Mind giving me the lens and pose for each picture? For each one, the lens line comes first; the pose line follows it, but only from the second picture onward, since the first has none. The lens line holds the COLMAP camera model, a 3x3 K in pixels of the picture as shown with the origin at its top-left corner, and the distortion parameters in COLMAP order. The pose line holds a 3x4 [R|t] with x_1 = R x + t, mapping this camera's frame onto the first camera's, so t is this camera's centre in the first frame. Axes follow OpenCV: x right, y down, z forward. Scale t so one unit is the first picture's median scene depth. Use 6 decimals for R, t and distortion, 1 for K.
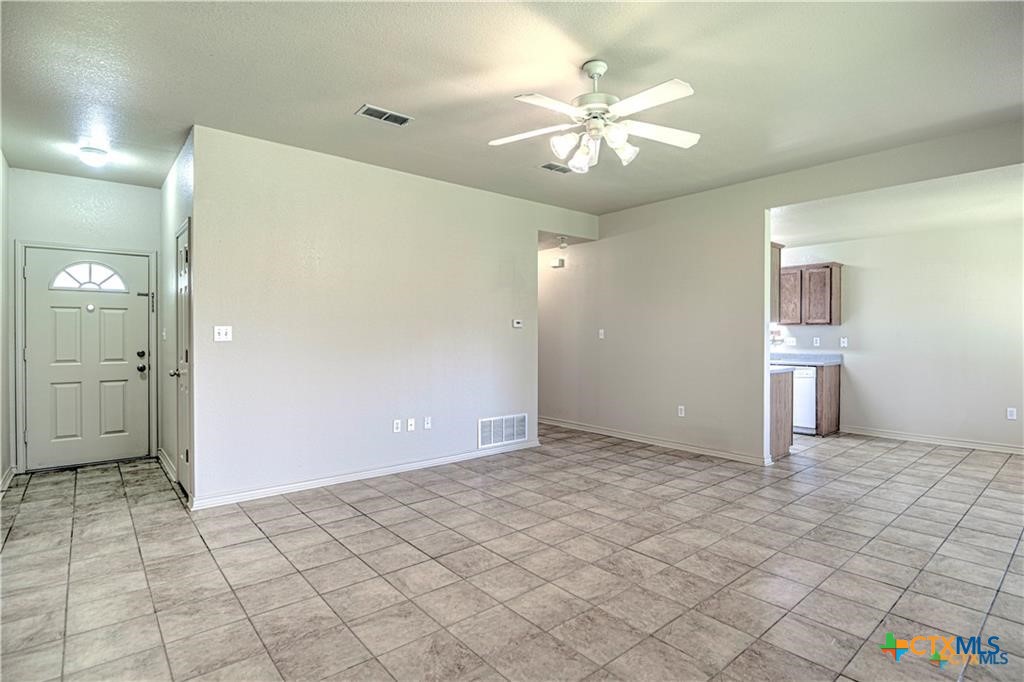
lens RADIAL K [[502.6, 0, 511.7], [0, 502.6, 339.9], [0, 0, 1]] dist [-0.001937, -0.000649]
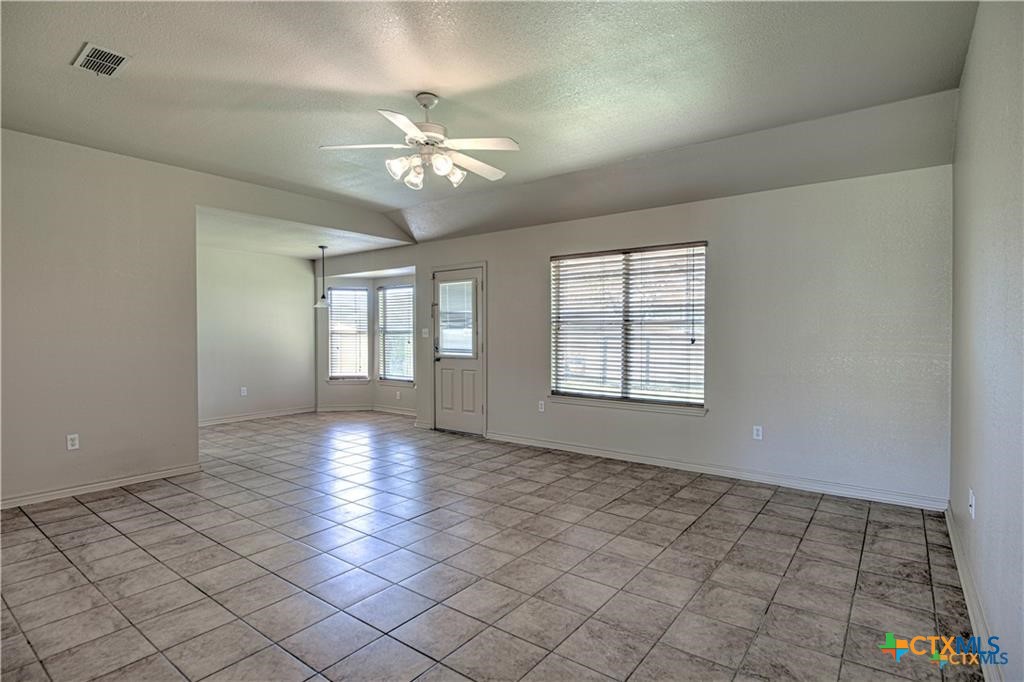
lens RADIAL K [[502.6, 0, 514.3], [0, 502.6, 339.3], [0, 0, 1]] dist [-0.001937, -0.000649]
pose [[-0.214311, -0.008698, 0.976727, -0.602552], [0.007153, 0.999920, 0.010474, -0.011936], [-0.976739, 0.009231, -0.214232, 0.627220]]
